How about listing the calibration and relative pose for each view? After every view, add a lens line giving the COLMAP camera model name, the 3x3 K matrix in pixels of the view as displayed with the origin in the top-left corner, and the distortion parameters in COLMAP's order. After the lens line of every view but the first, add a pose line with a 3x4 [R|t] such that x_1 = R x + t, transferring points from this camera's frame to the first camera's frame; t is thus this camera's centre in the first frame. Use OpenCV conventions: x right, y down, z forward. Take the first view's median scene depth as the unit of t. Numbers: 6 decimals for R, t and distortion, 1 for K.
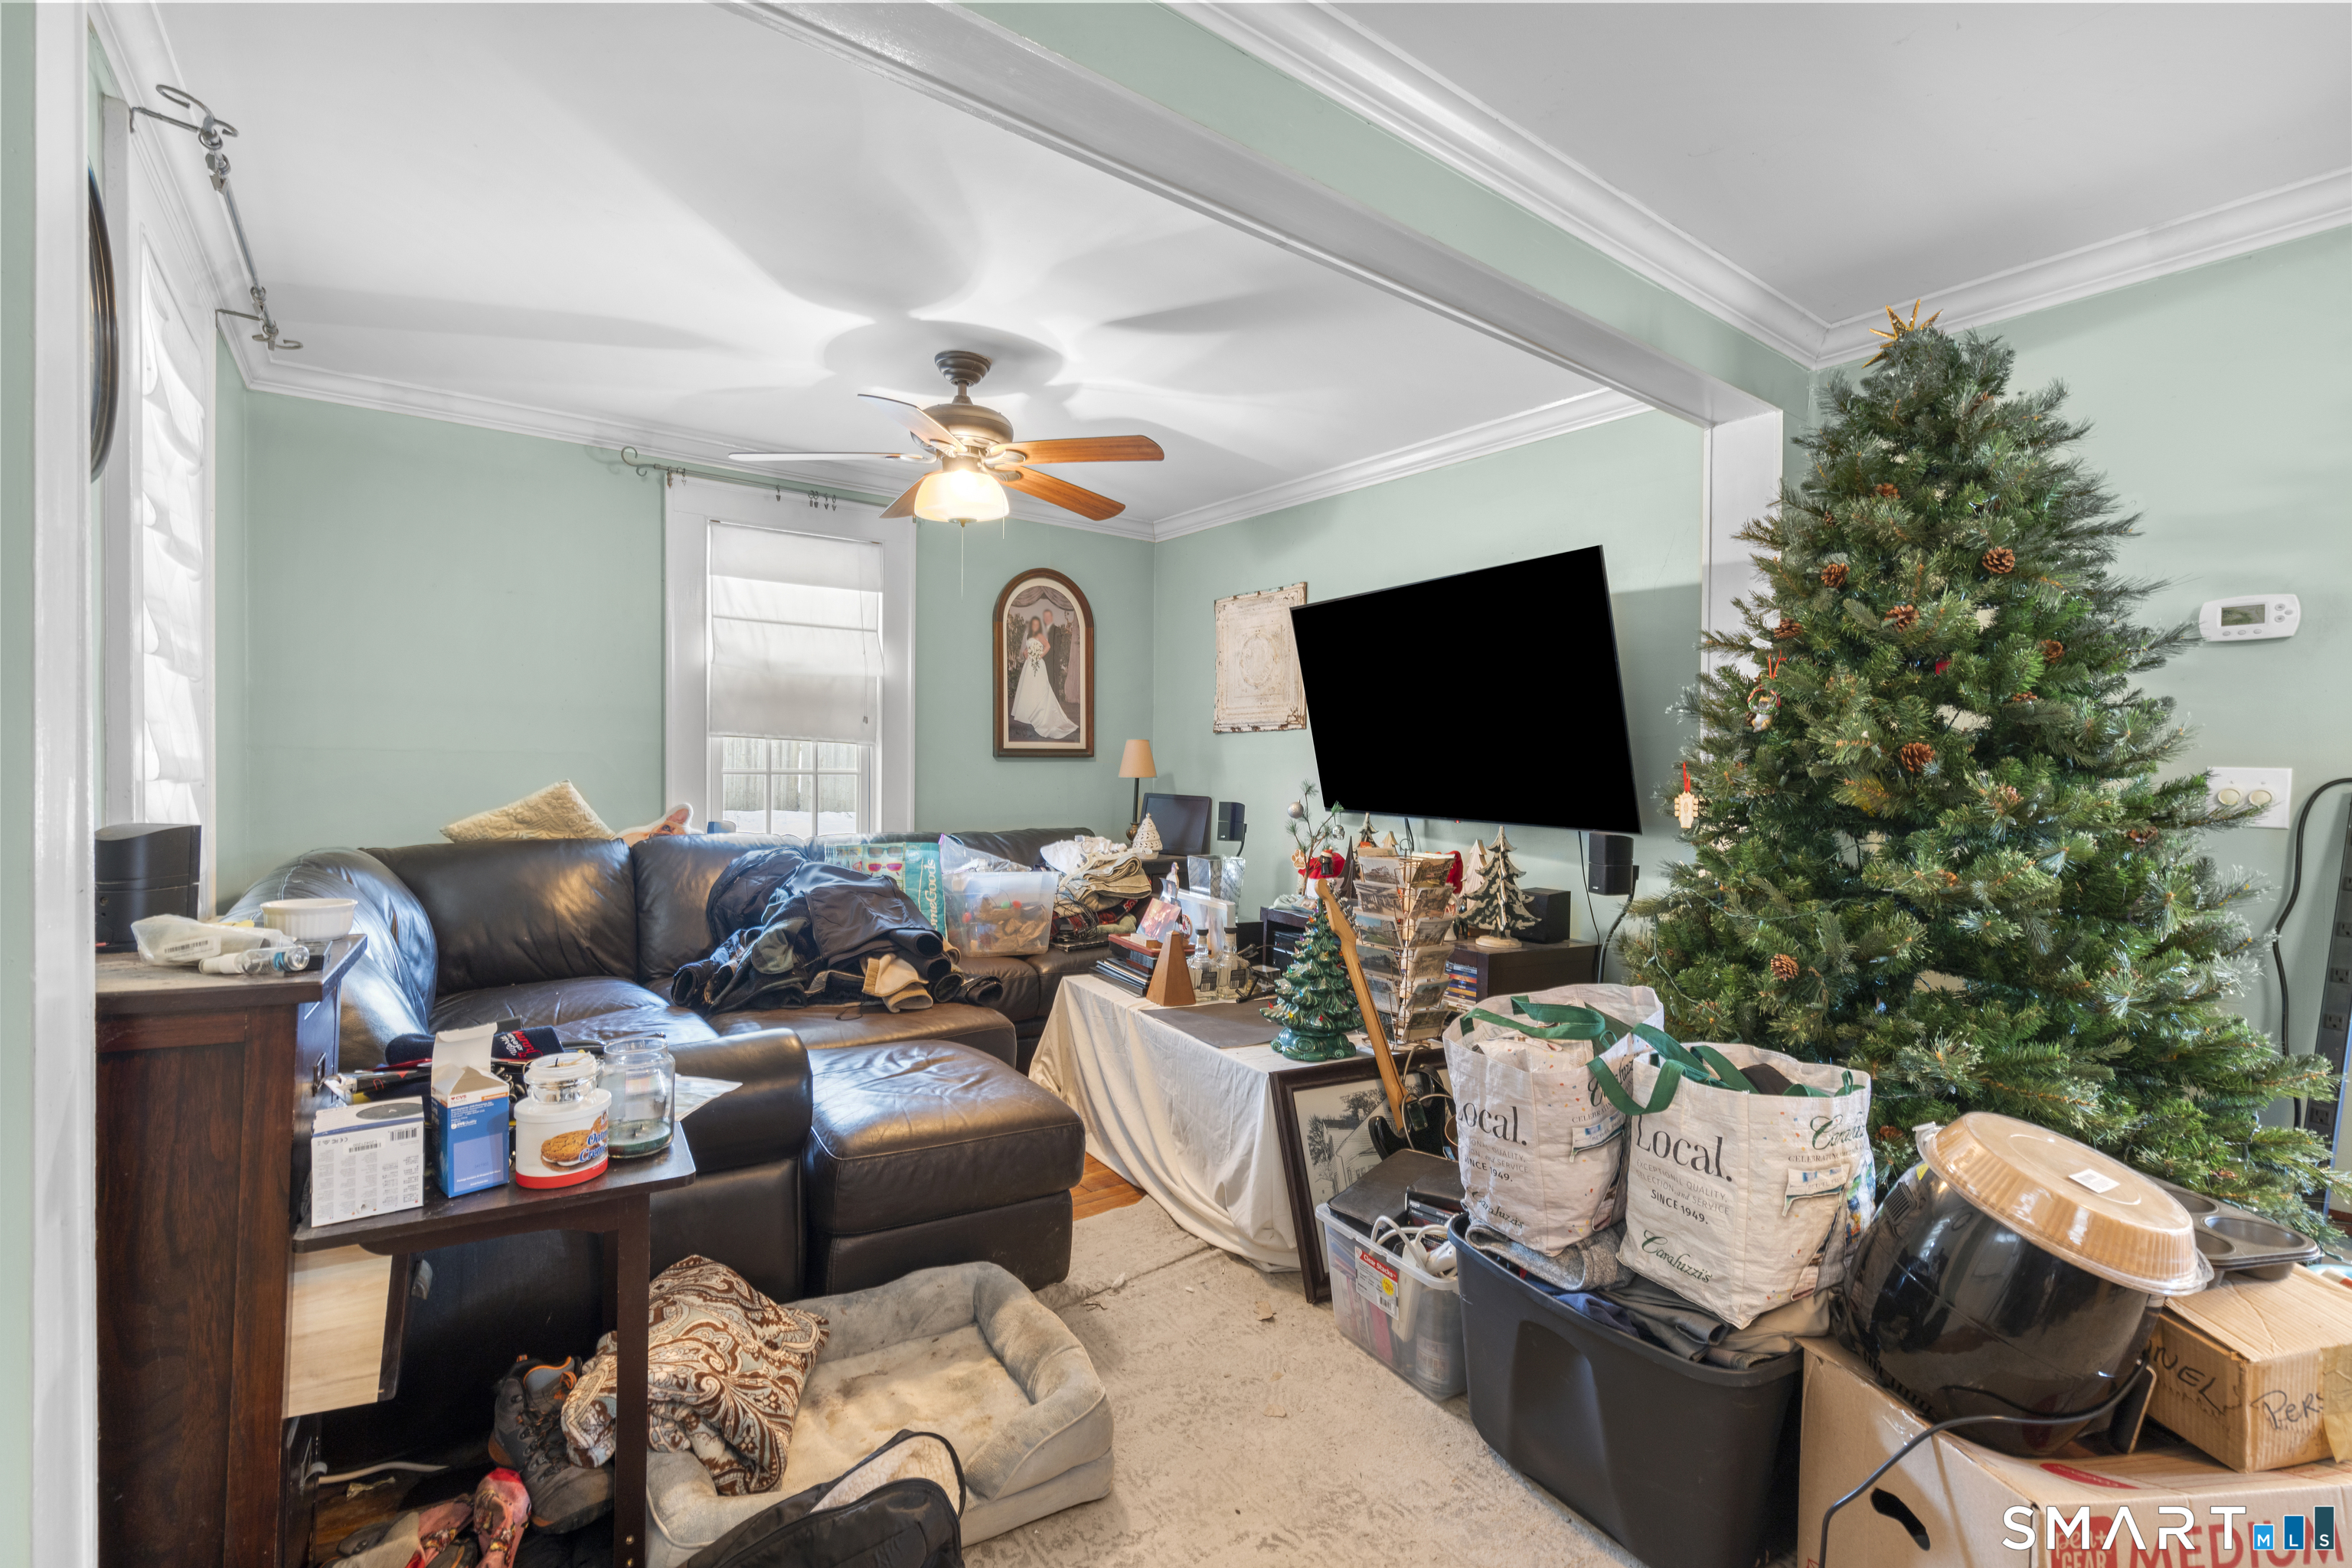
lens RADIAL K [[1059.9, 0, 1185.1], [0, 1059.9, 781.1], [0, 0, 1]] dist [-0.002733, 0.001763]
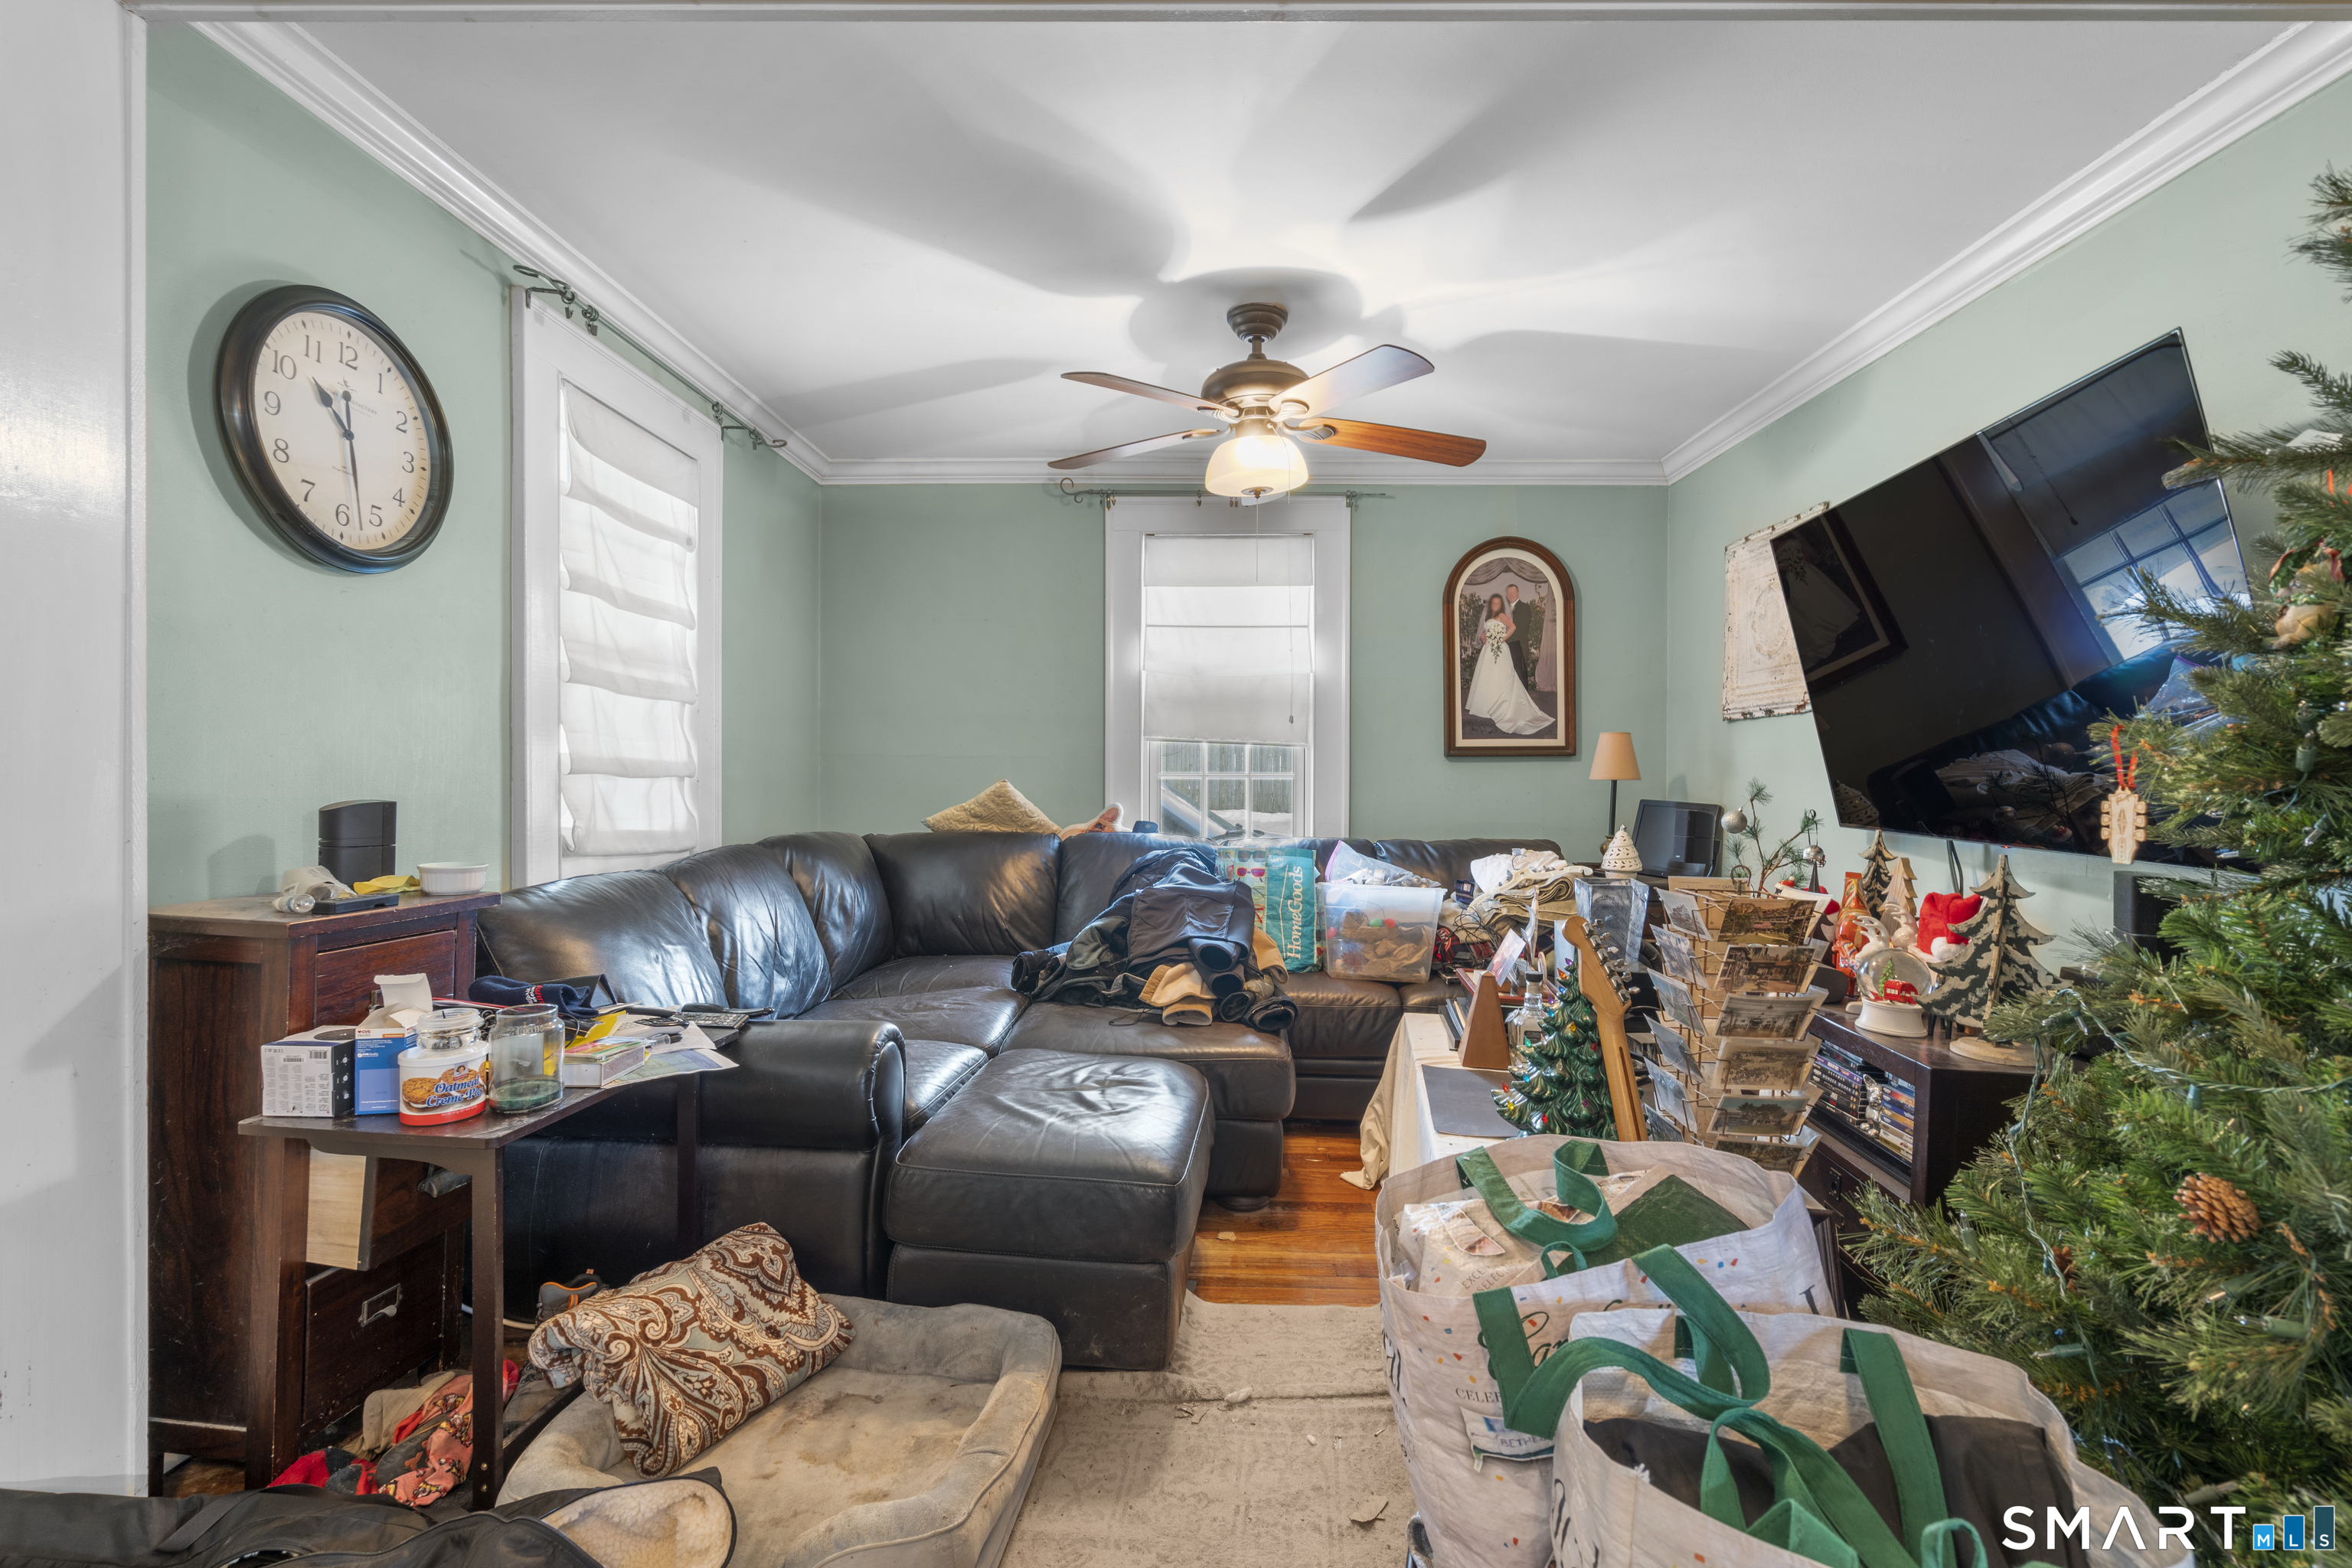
lens RADIAL K [[1059.9, 0, 1177.0], [0, 1059.9, 784.3], [0, 0, 1]] dist [-0.002733, 0.001763]
pose [[0.781529, 0.001077, -0.623867, 0.284743], [-0.005708, 0.999969, -0.005424, 0.008797], [0.623842, 0.007800, 0.781511, 0.239339]]
